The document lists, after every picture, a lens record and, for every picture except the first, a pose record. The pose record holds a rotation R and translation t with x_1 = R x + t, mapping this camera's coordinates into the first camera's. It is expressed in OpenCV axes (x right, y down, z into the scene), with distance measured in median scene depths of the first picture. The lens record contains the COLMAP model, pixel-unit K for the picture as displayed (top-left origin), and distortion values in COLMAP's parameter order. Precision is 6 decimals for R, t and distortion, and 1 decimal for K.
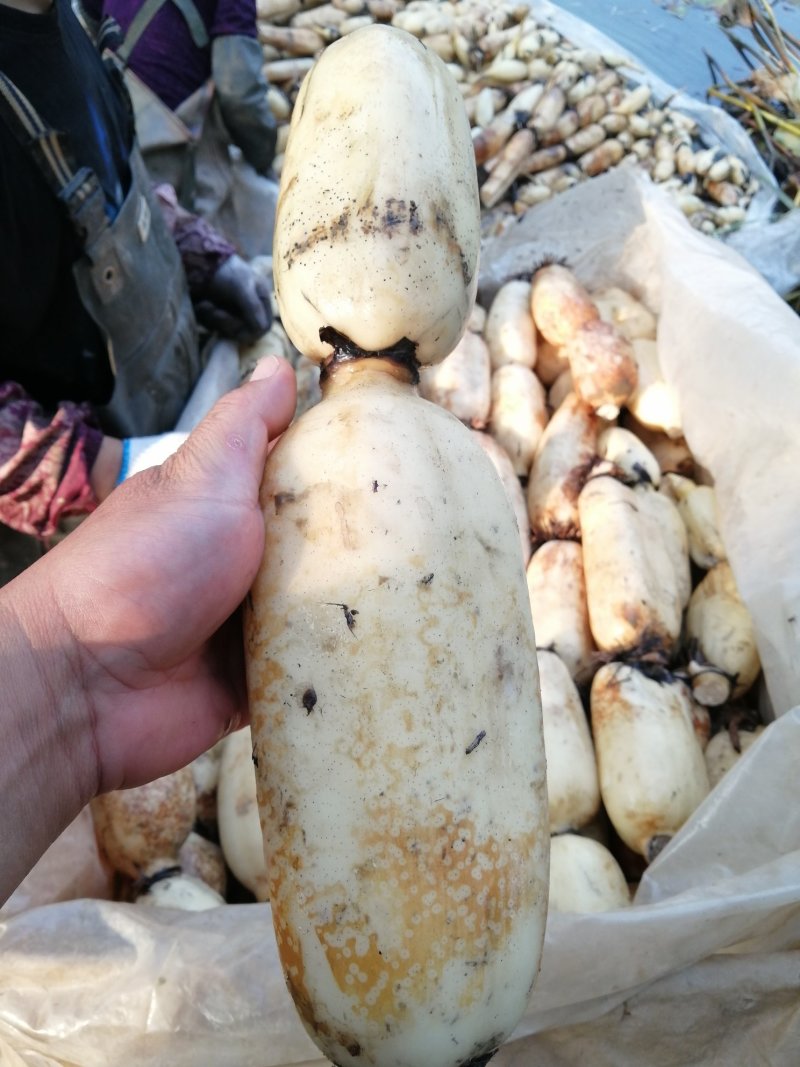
lens RADIAL K [[922.0, 0, 393.3], [0, 922.0, 535.7], [0, 0, 1]] dist [-0.009662, 0.002171]
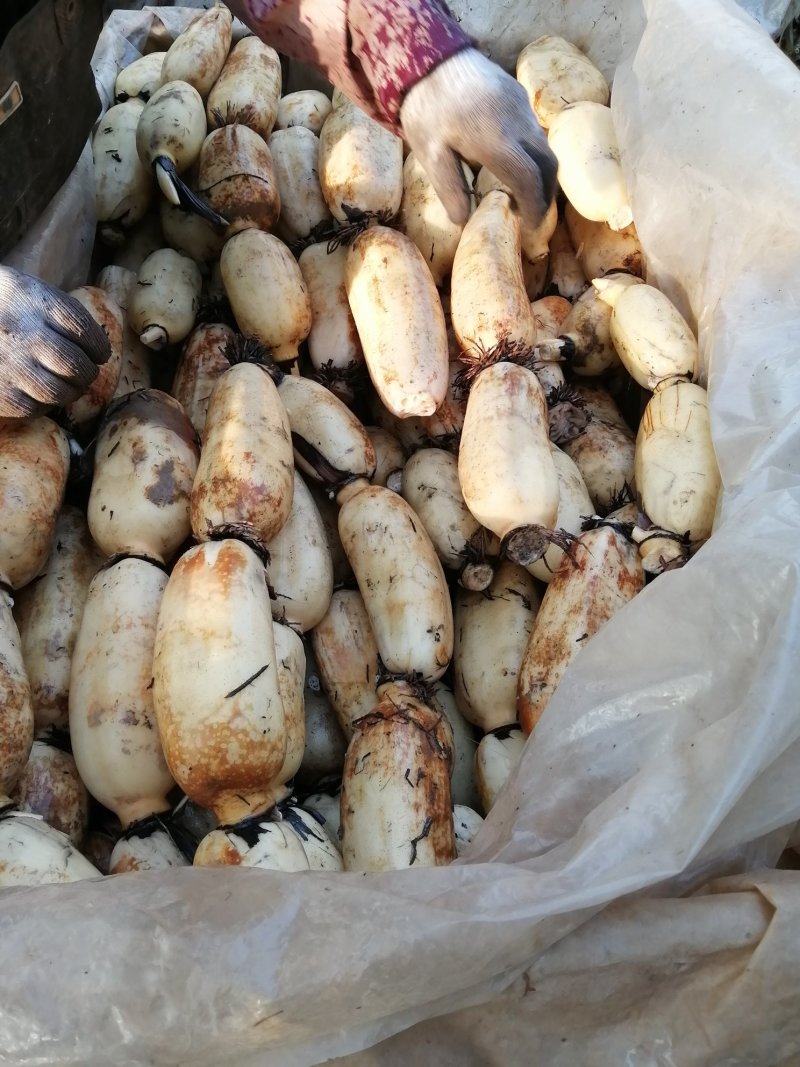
lens RADIAL K [[868.8, 0, 400.0], [0, 868.8, 533.5], [0, 0, 1]] dist [-0.001624, -0.004742]
pose [[0.998465, -0.053723, 0.013462, 0.150974], [0.049367, 0.973481, 0.223380, -0.041901], [-0.025106, -0.222373, 0.974638, 0.350541]]
